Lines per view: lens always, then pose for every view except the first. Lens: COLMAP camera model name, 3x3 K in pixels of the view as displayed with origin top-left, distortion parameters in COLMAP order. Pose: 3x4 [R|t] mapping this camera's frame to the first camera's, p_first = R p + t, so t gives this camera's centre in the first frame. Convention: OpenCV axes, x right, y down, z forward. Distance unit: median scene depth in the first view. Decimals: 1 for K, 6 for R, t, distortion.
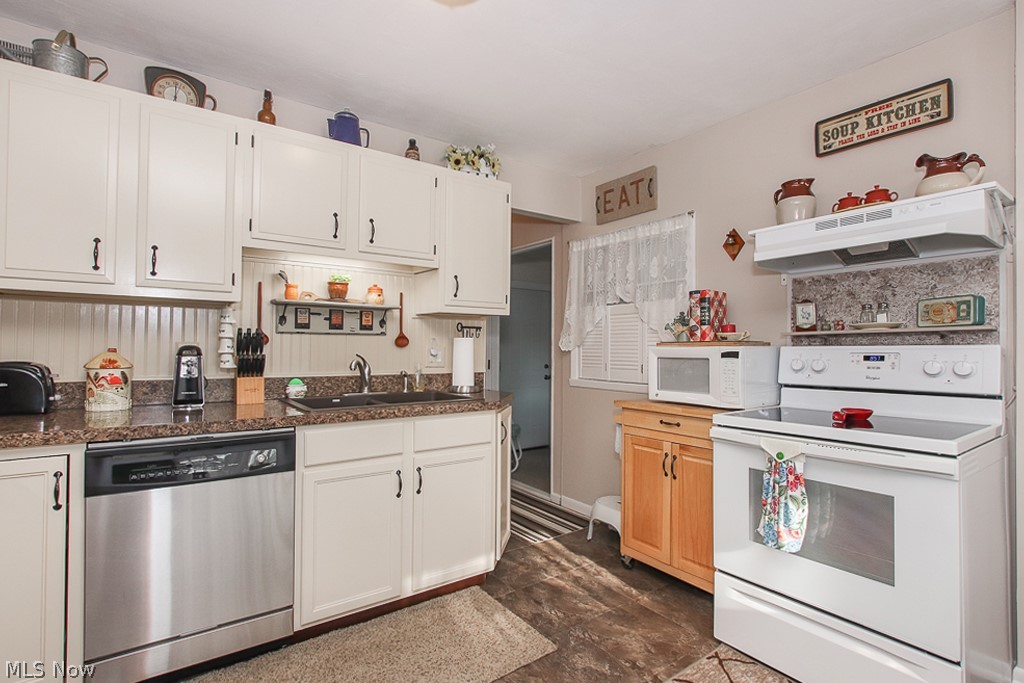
lens RADIAL K [[492.5, 0, 507.1], [0, 492.5, 340.9], [0, 0, 1]] dist [-0.020153, 0.003716]
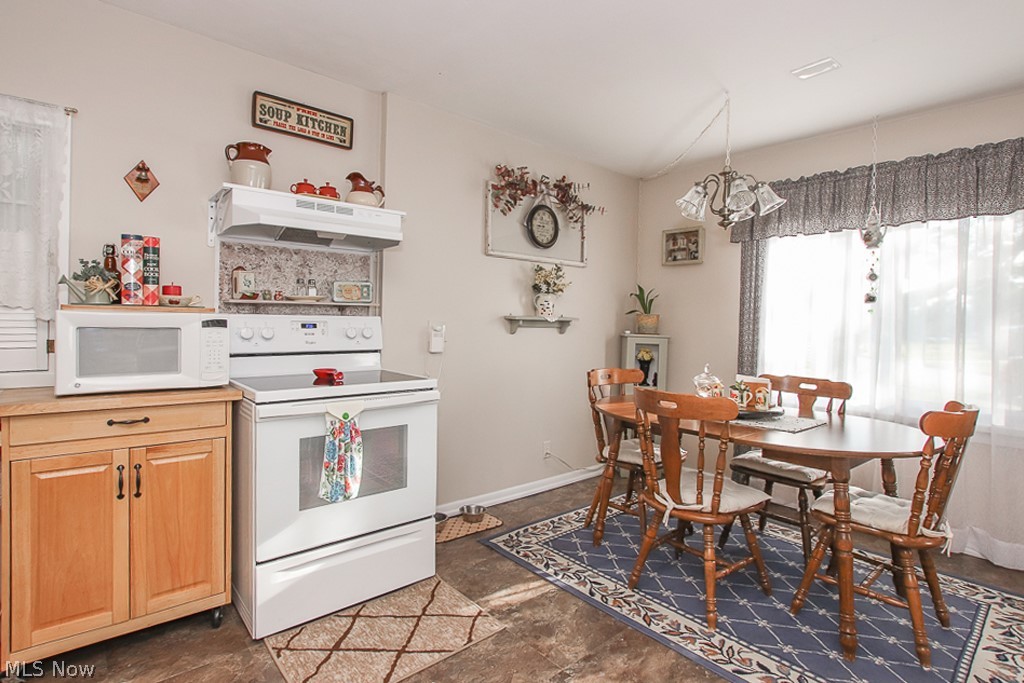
lens RADIAL K [[492.5, 0, 504.1], [0, 492.5, 337.3], [0, 0, 1]] dist [-0.020153, 0.003716]
pose [[-0.087178, -0.036313, 0.995531, -0.411190], [-0.034359, 0.998850, 0.033425, 0.006514], [-0.995600, -0.031292, -0.088326, 0.544514]]
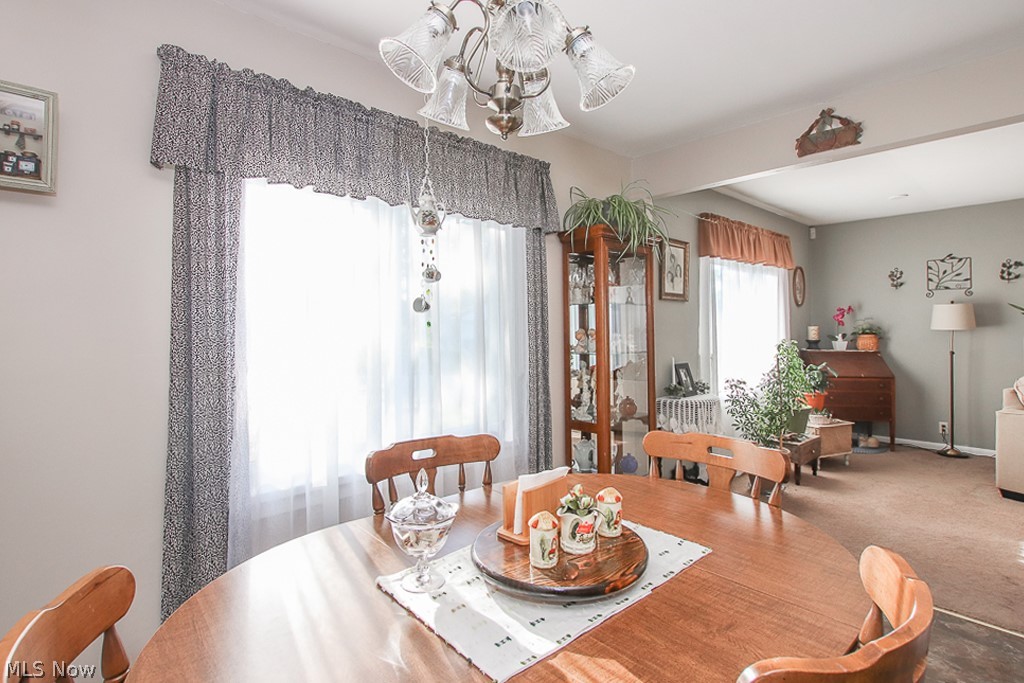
lens RADIAL K [[492.5, 0, 492.1], [0, 492.5, 314.8], [0, 0, 1]] dist [-0.020153, 0.003716]
pose [[-0.995492, -0.003920, -0.094768, 0.663730], [-0.000219, 0.999238, -0.039035, -0.029607], [0.094849, -0.038838, -0.994734, 0.413154]]
